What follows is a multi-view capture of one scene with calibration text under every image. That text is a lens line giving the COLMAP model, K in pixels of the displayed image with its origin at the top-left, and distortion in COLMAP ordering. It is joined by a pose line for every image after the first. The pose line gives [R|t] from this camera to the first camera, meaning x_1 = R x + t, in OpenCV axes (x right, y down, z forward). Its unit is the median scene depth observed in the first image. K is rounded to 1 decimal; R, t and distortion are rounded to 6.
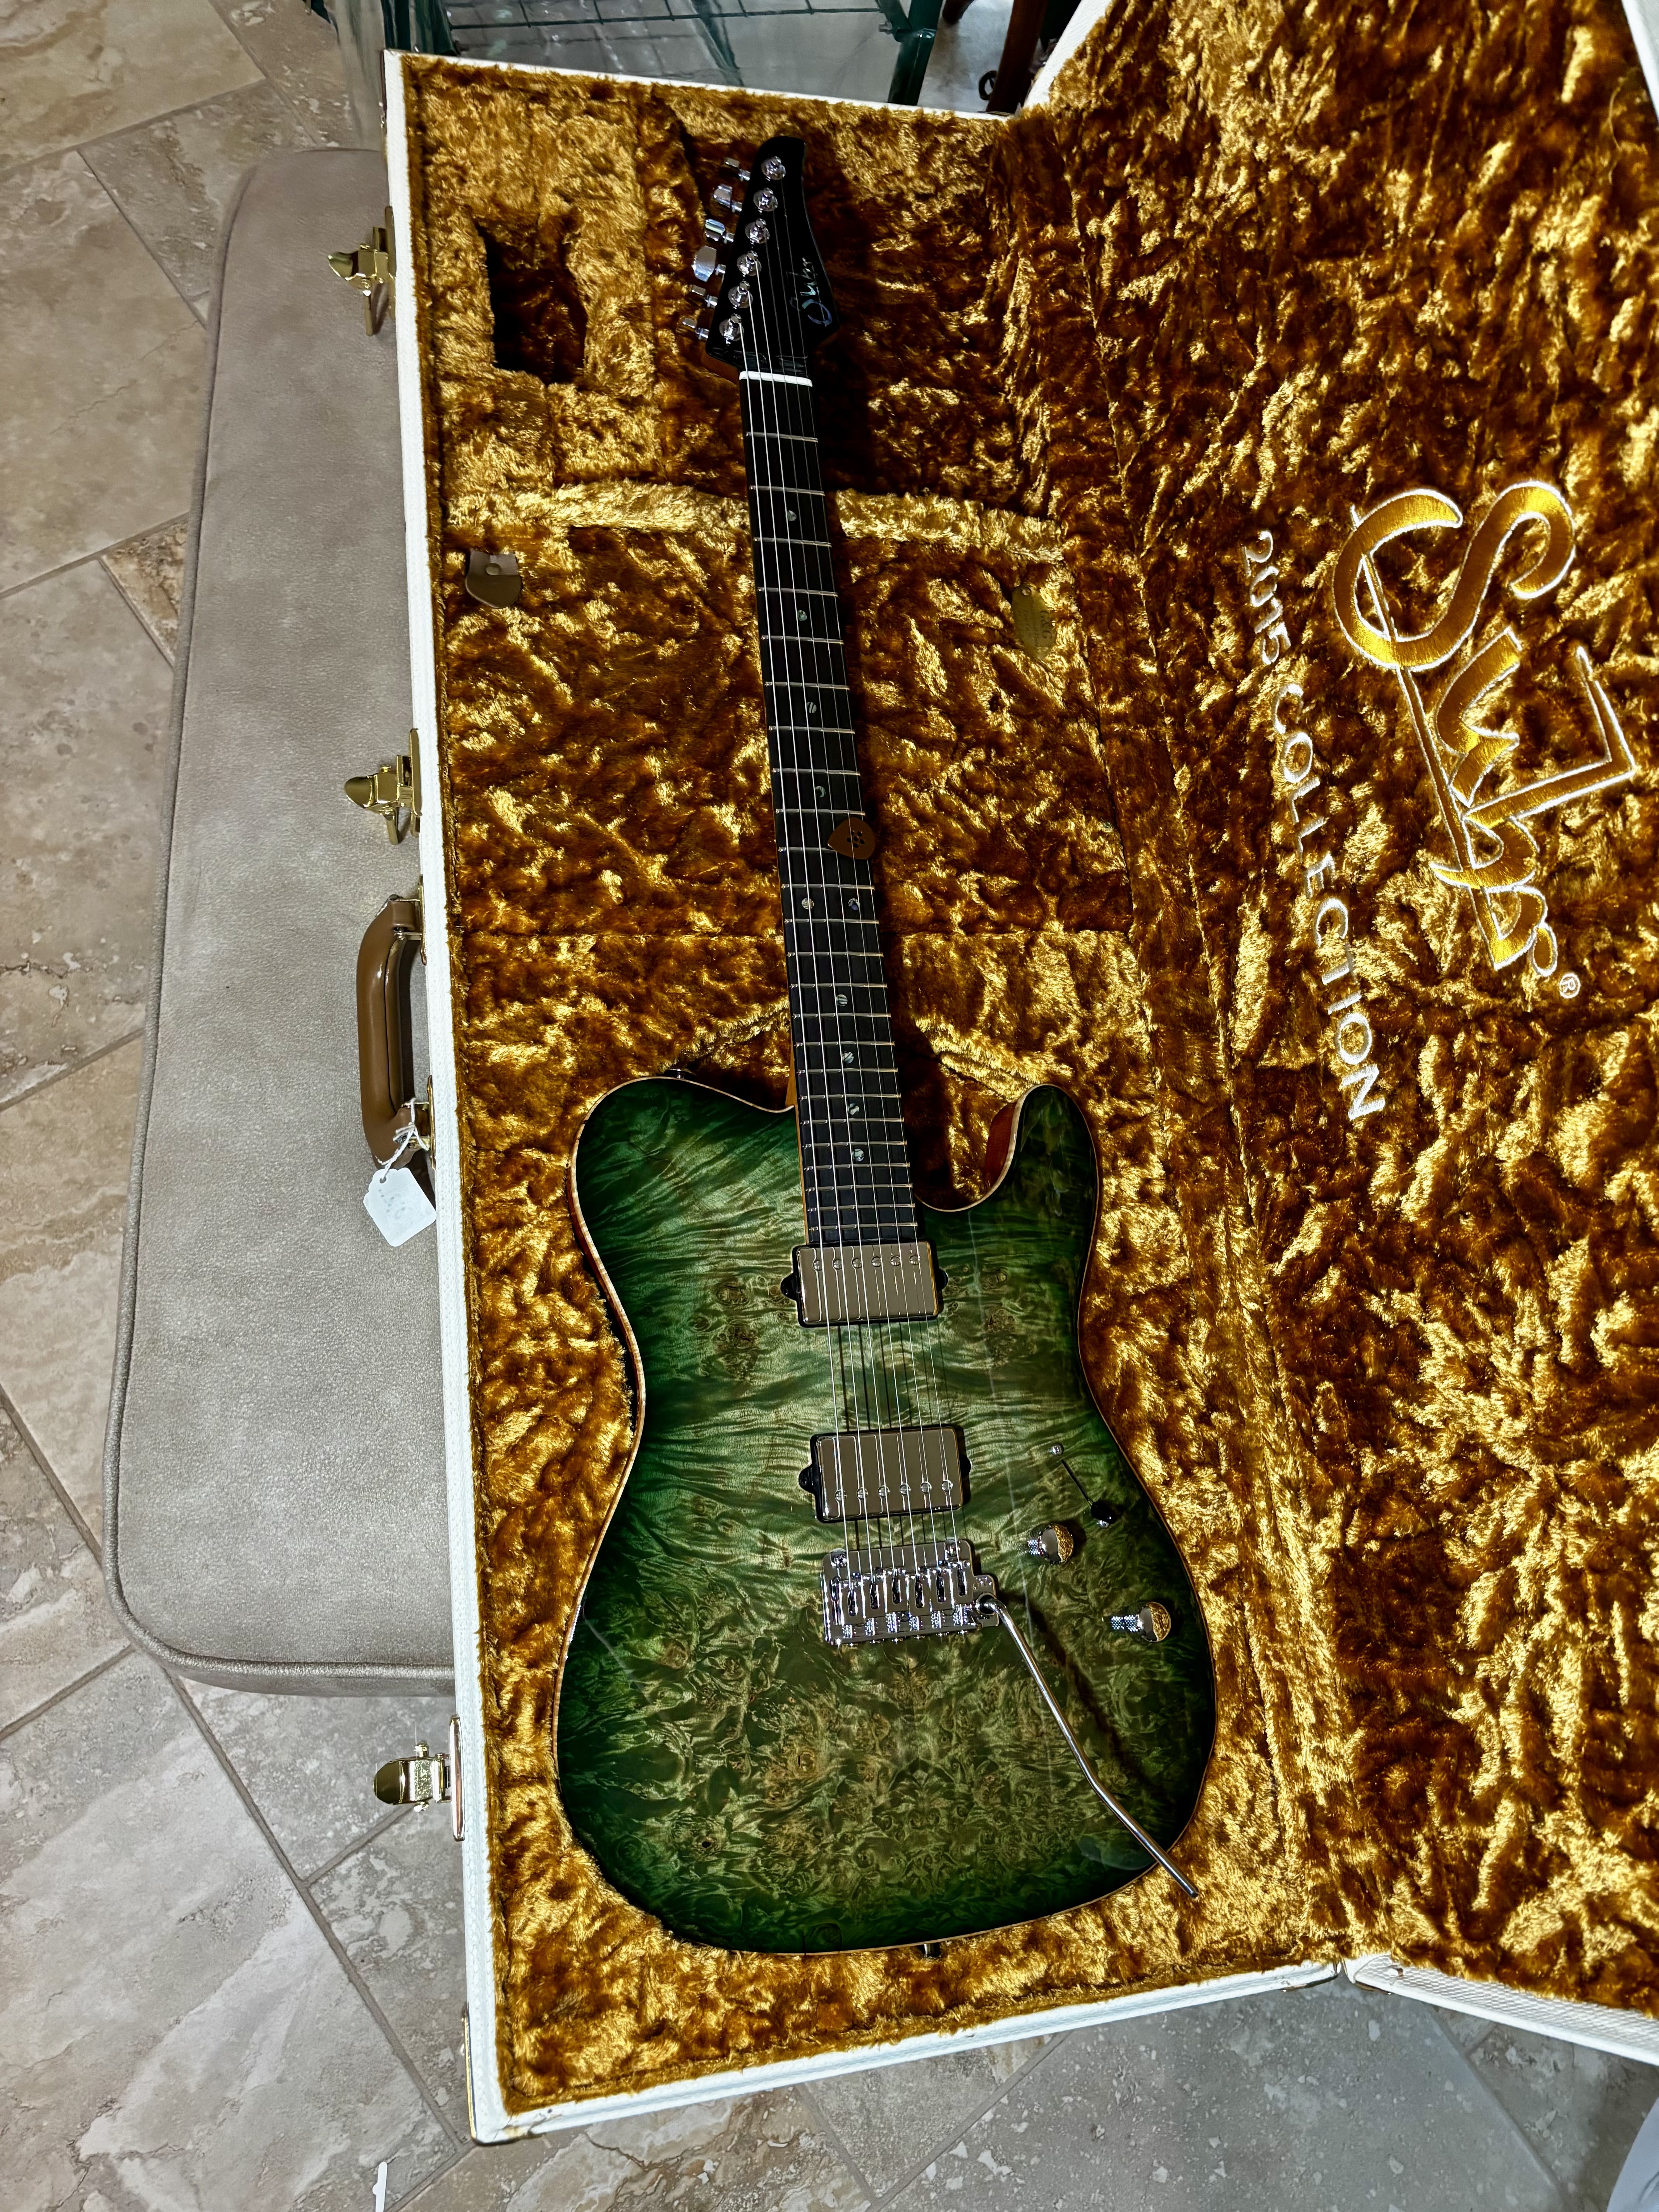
lens RADIAL K [[1614.9, 0, 829.5], [0, 1614.9, 1106.0], [0, 0, 1]] dist [0.109126, -0.186485]
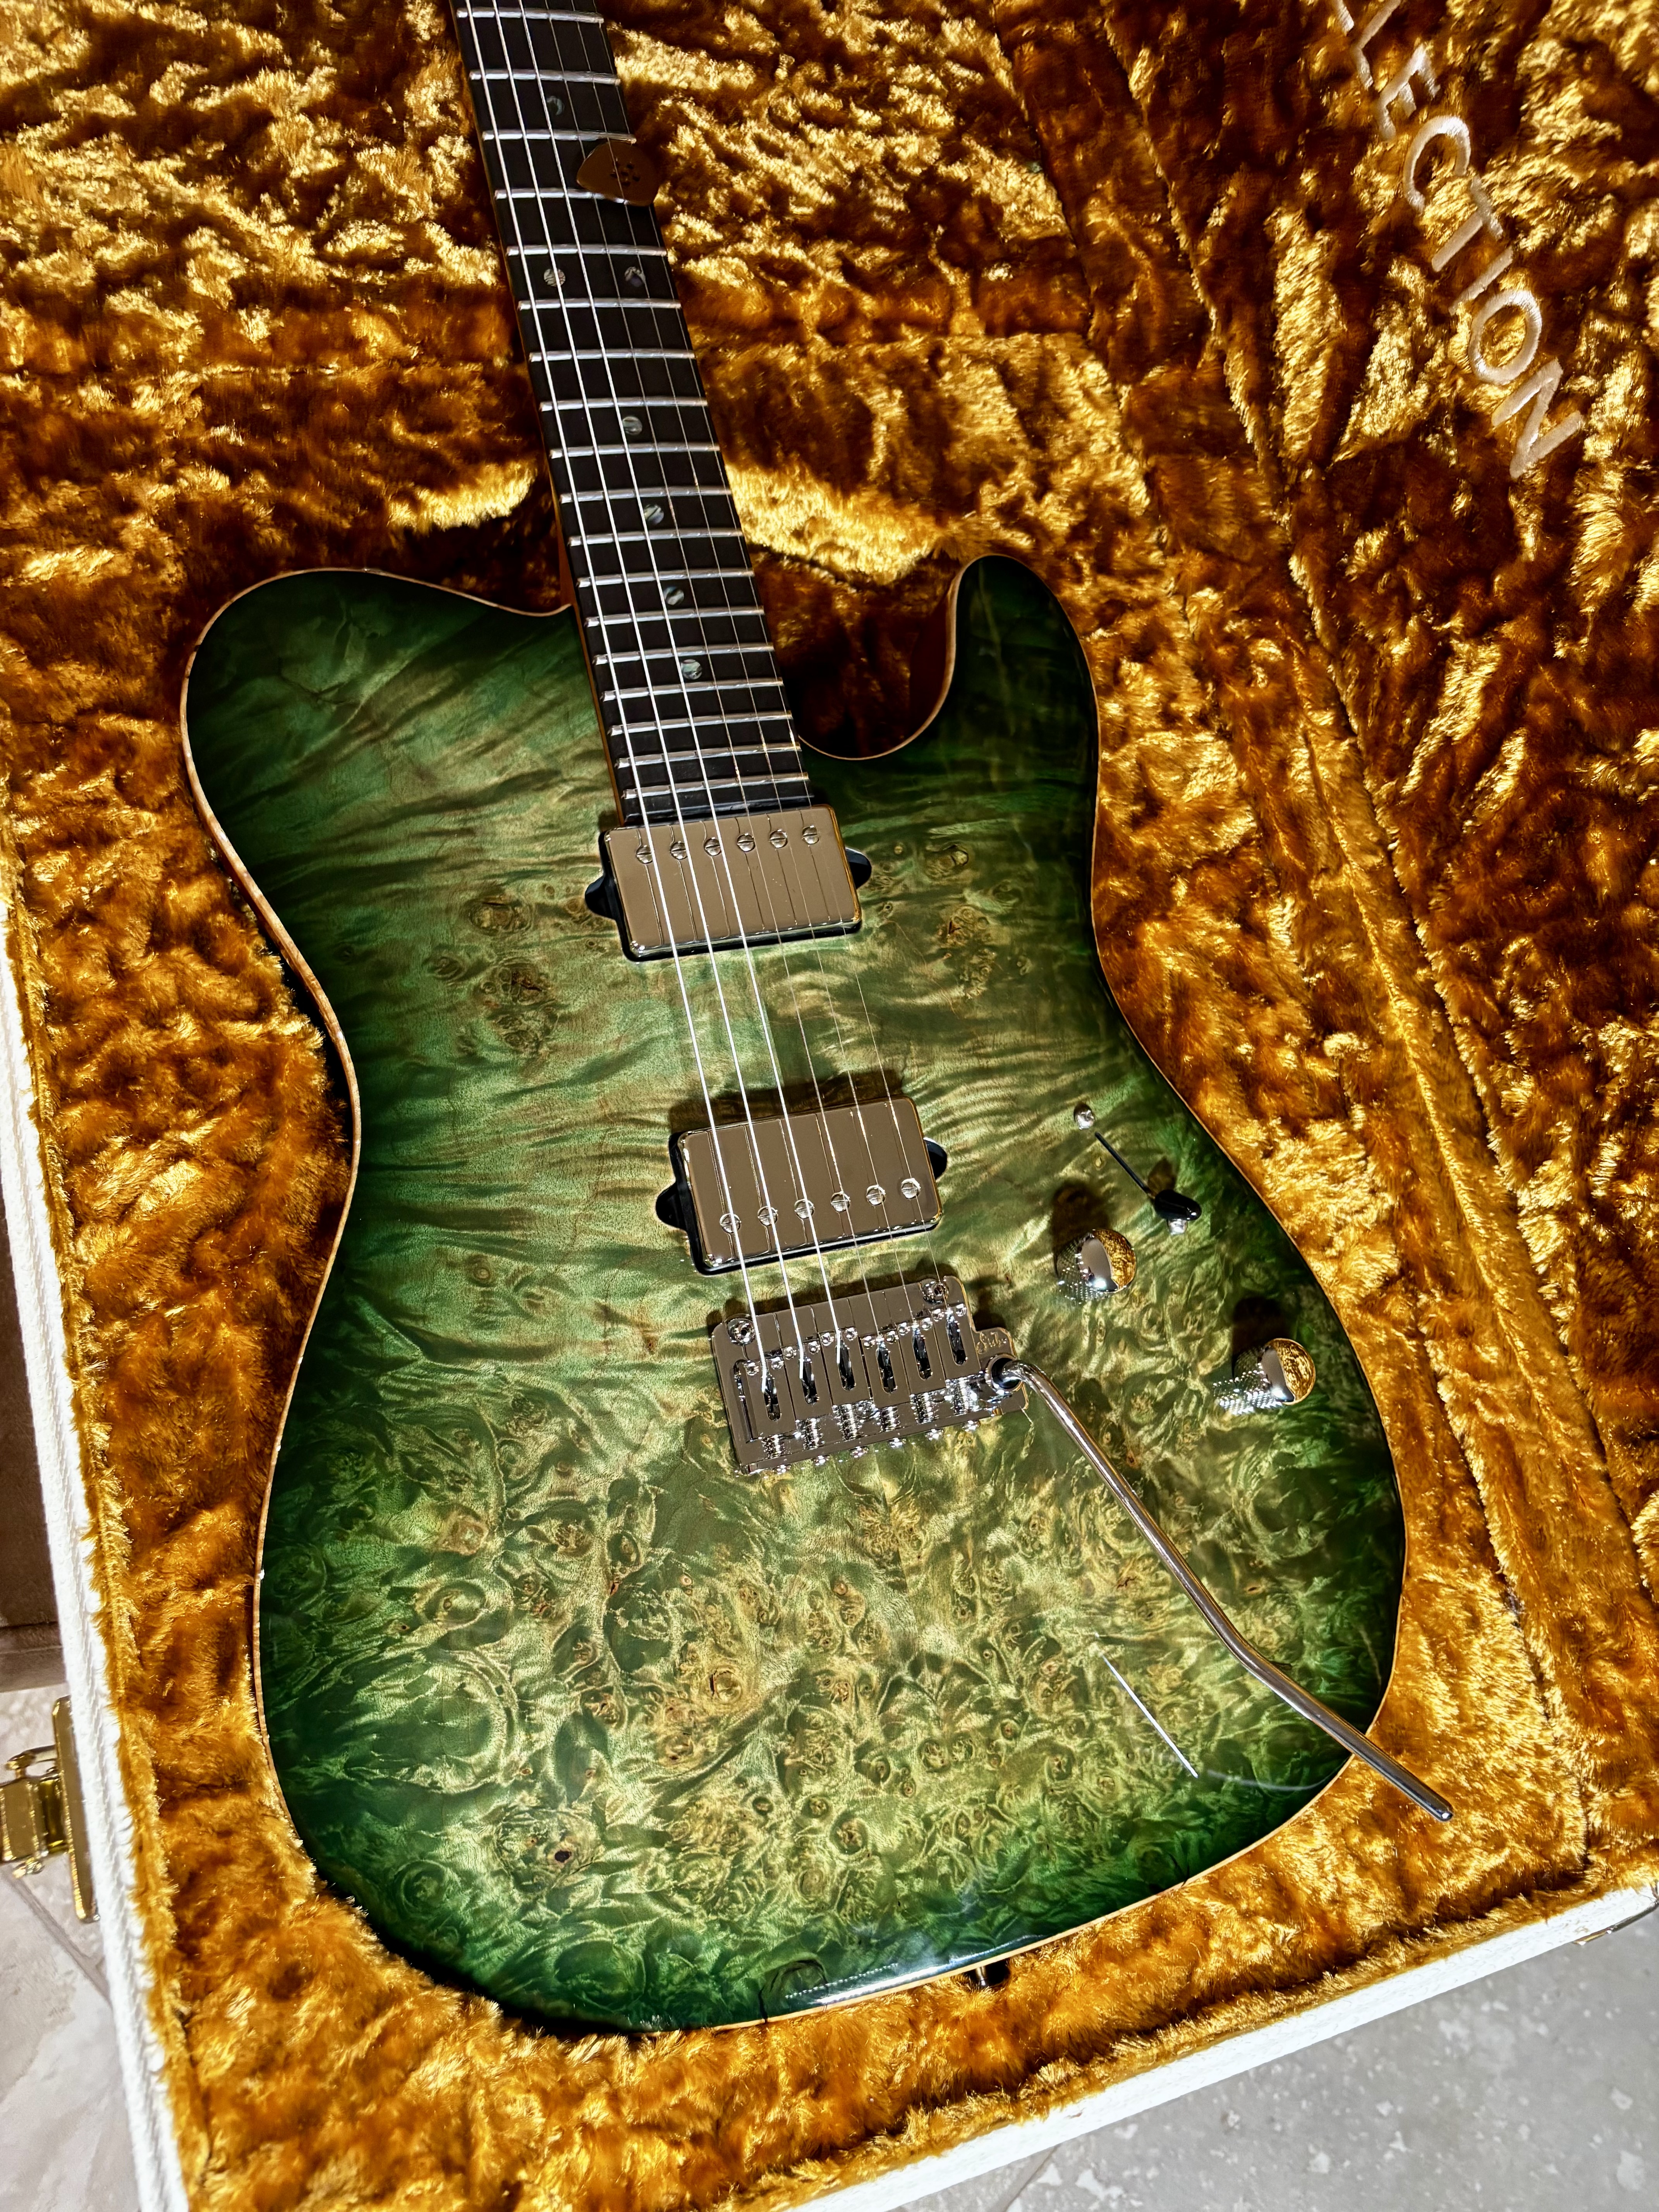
lens RADIAL K [[1614.9, 0, 829.5], [0, 1614.9, 1106.0], [0, 0, 1]] dist [0.109126, -0.186485]
pose [[0.990358, -0.132897, 0.039101, 0.022759], [0.131454, 0.990616, 0.037409, 0.167764], [-0.043706, -0.031908, 0.998535, 0.396375]]
